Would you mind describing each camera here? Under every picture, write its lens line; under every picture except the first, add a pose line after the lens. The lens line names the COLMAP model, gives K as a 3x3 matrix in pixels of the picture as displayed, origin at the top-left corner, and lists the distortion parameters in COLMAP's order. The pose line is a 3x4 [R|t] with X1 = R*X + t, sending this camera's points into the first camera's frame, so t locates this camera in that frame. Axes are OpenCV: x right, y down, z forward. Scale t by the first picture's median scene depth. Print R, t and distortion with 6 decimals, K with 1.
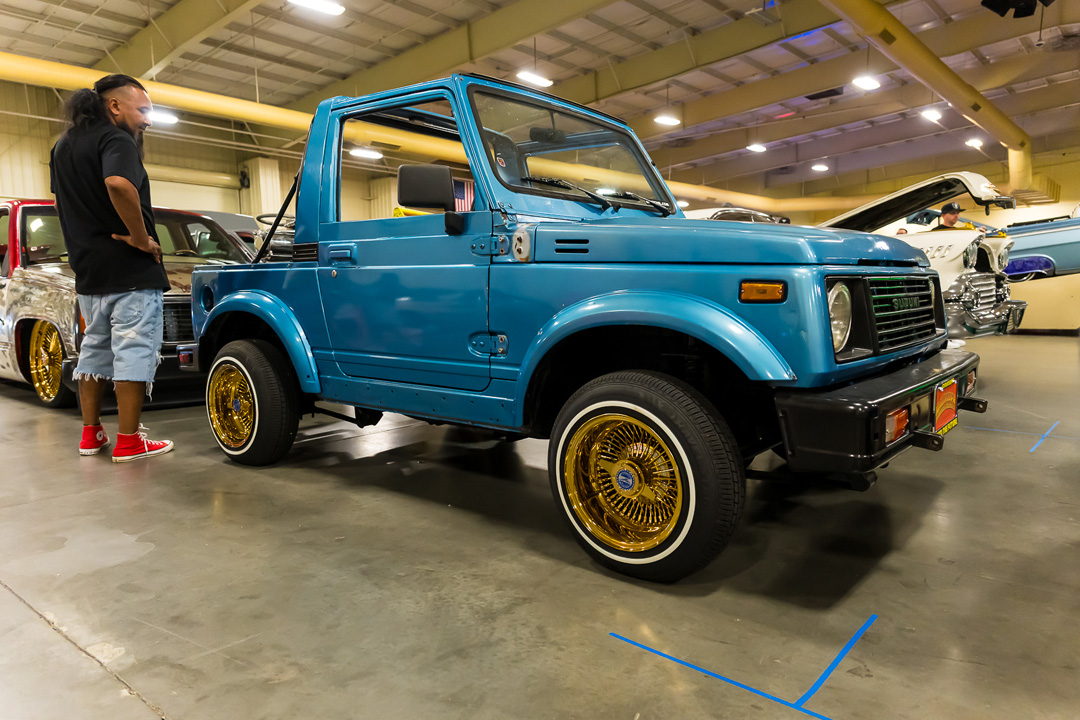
lens RADIAL K [[738.5, 0, 541.2], [0, 738.5, 363.3], [0, 0, 1]] dist [0.093662, -0.047604]
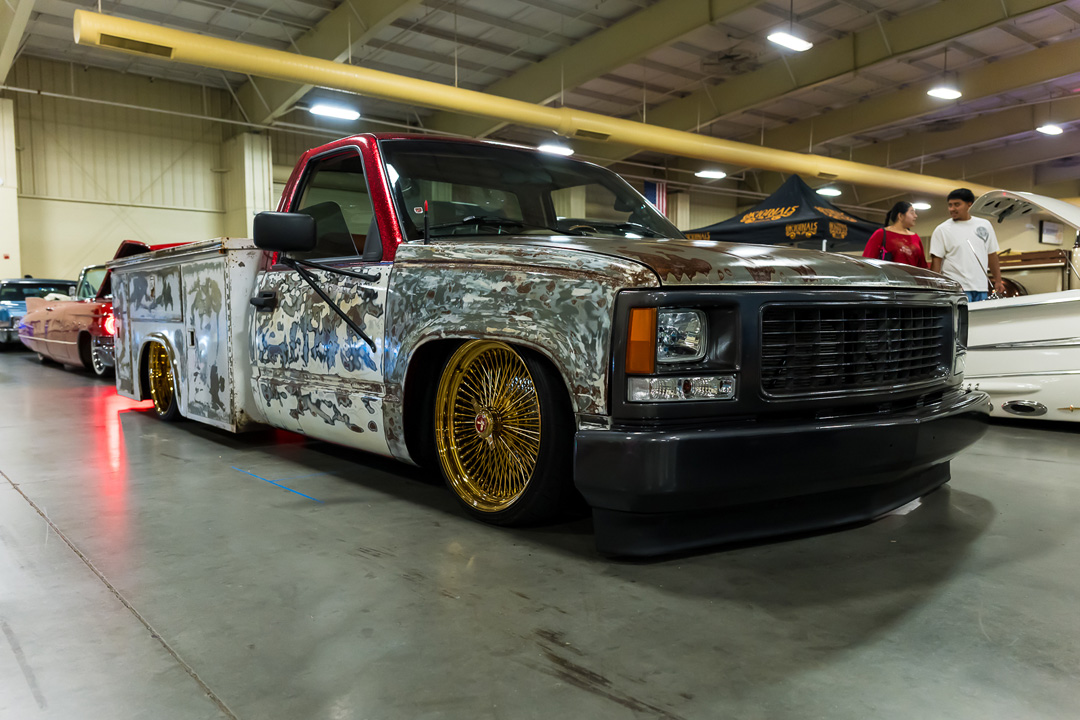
lens RADIAL K [[841.4, 0, 535.5], [0, 841.4, 360.9], [0, 0, 1]] dist [0.058404, -0.031550]
pose [[0.984108, 0.016250, -0.176823, -0.096256], [-0.024122, 0.998807, -0.042456, -0.004259], [0.175923, 0.046047, 0.983326, 0.088036]]
